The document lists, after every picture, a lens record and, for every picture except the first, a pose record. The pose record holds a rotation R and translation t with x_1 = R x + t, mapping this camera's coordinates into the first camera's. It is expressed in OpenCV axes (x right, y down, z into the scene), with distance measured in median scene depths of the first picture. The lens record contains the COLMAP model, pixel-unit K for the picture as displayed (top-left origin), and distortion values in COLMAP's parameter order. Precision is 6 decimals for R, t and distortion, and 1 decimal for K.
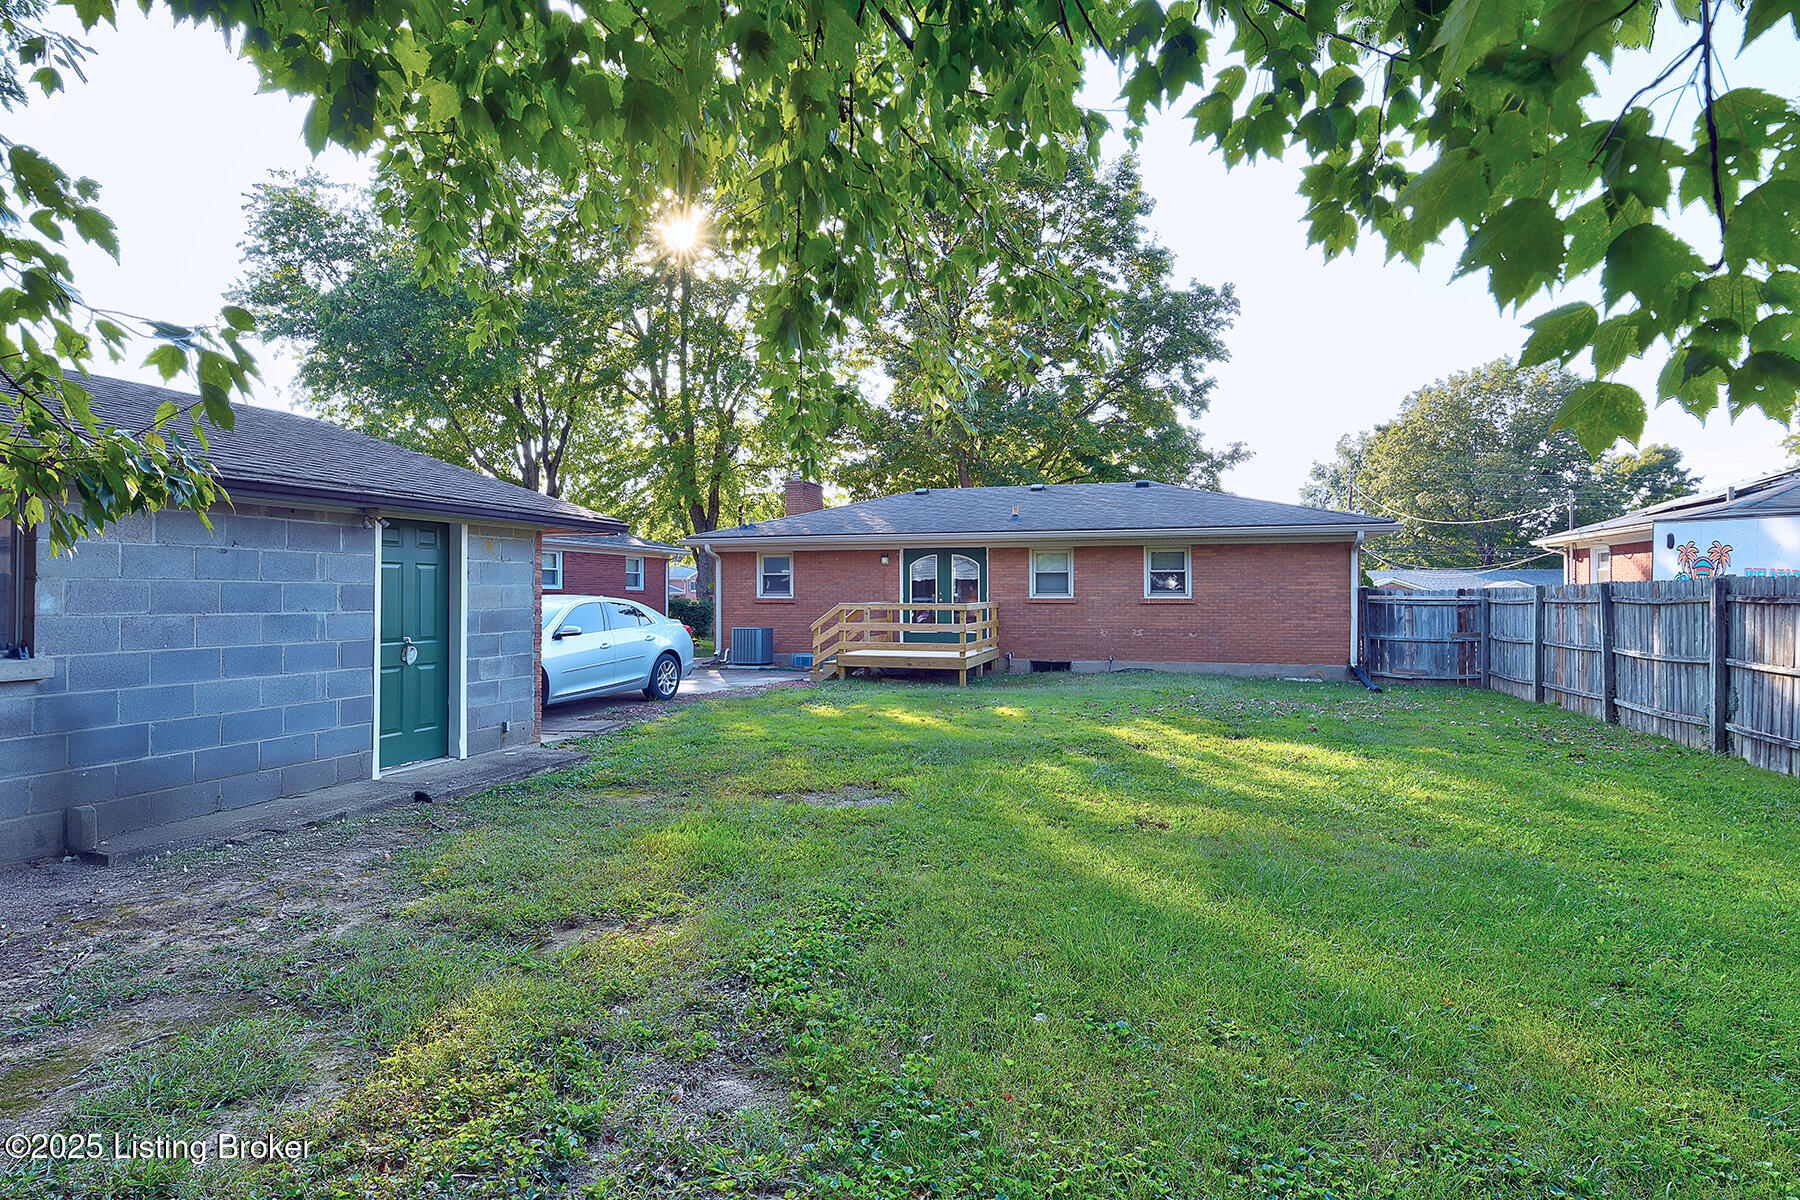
lens RADIAL K [[870.2, 0, 900.0], [0, 870.2, 600.0], [0, 0, 1]] dist [0.000378, -0.000047]
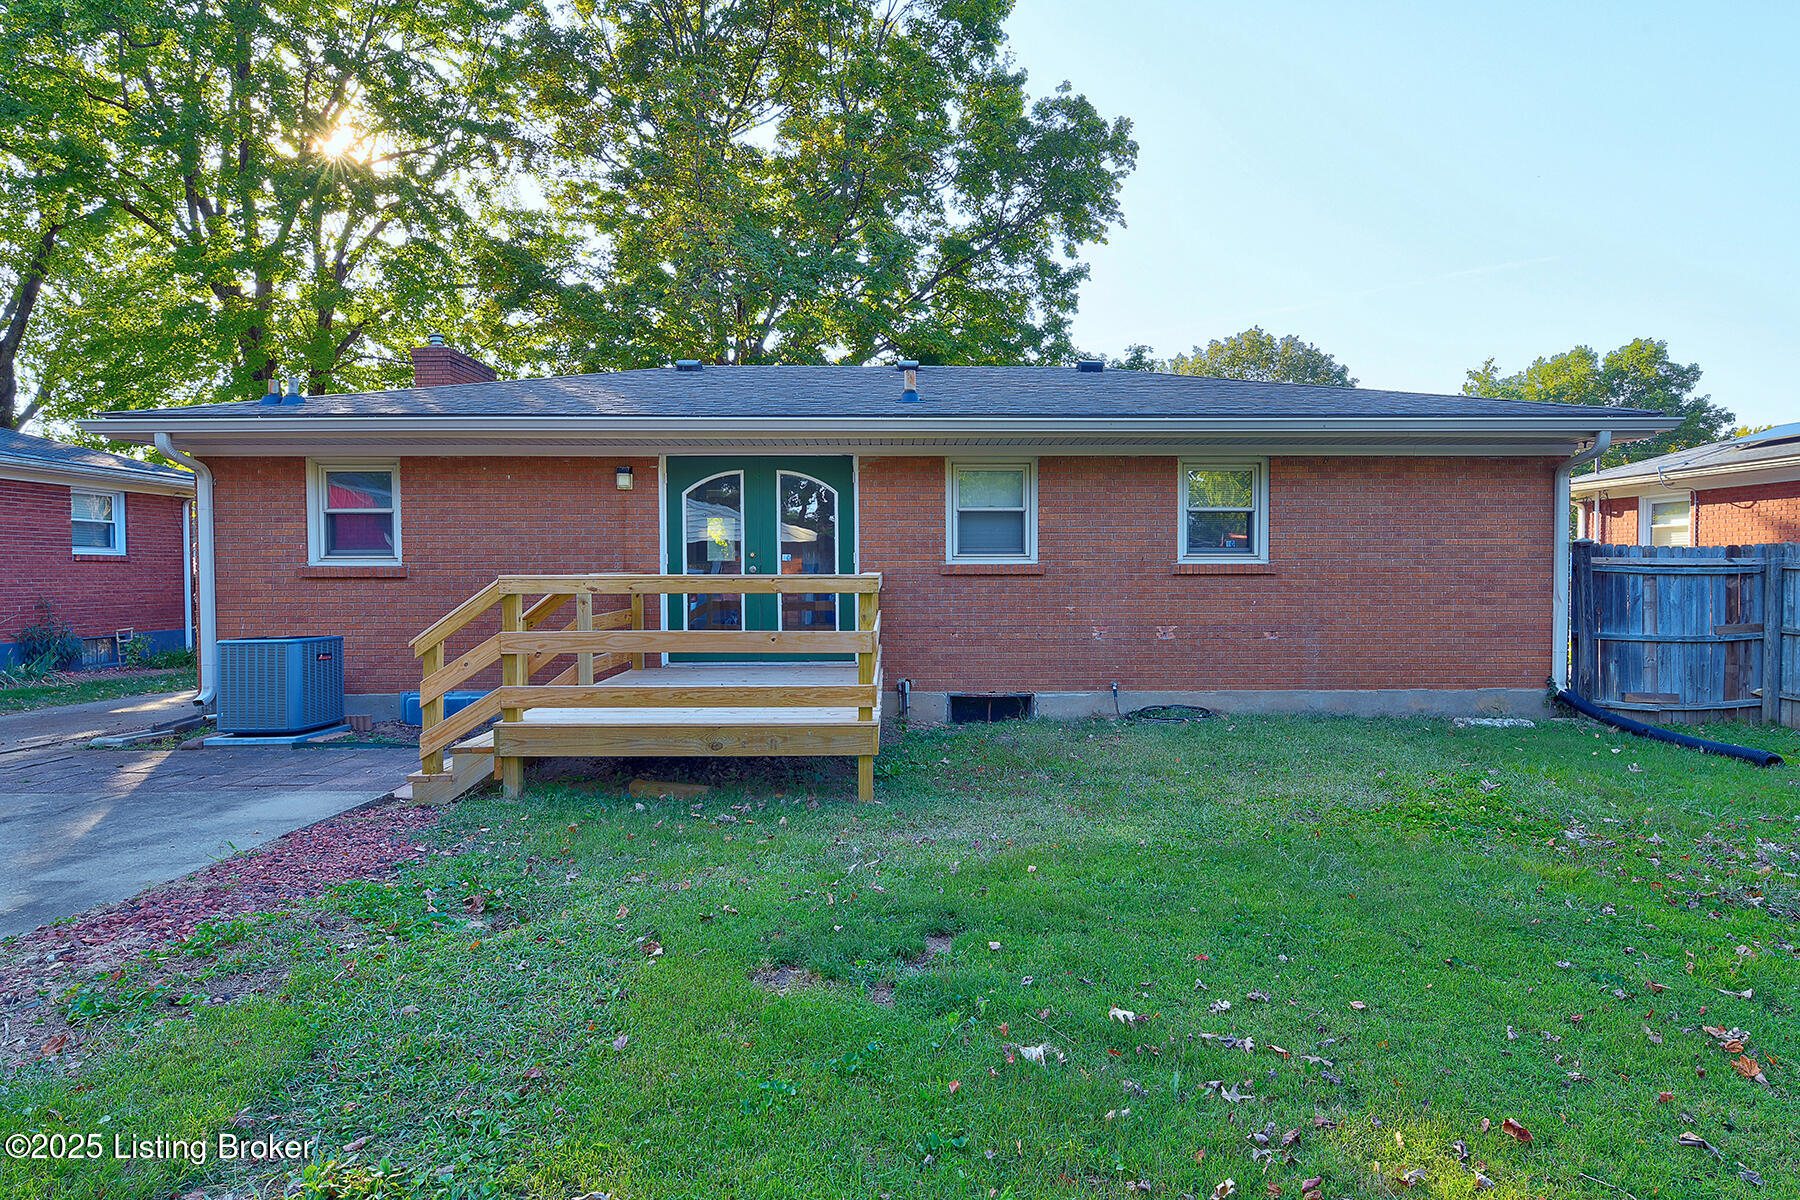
lens RADIAL K [[870.2, 0, 900.0], [0, 870.2, 600.0], [0, 0, 1]] dist [0.000378, -0.000047]
pose [[0.950689, -0.012660, 0.309888, -0.024130], [0.003712, 0.999559, 0.029445, 0.003616], [-0.310124, -0.026843, 0.950317, 0.577118]]
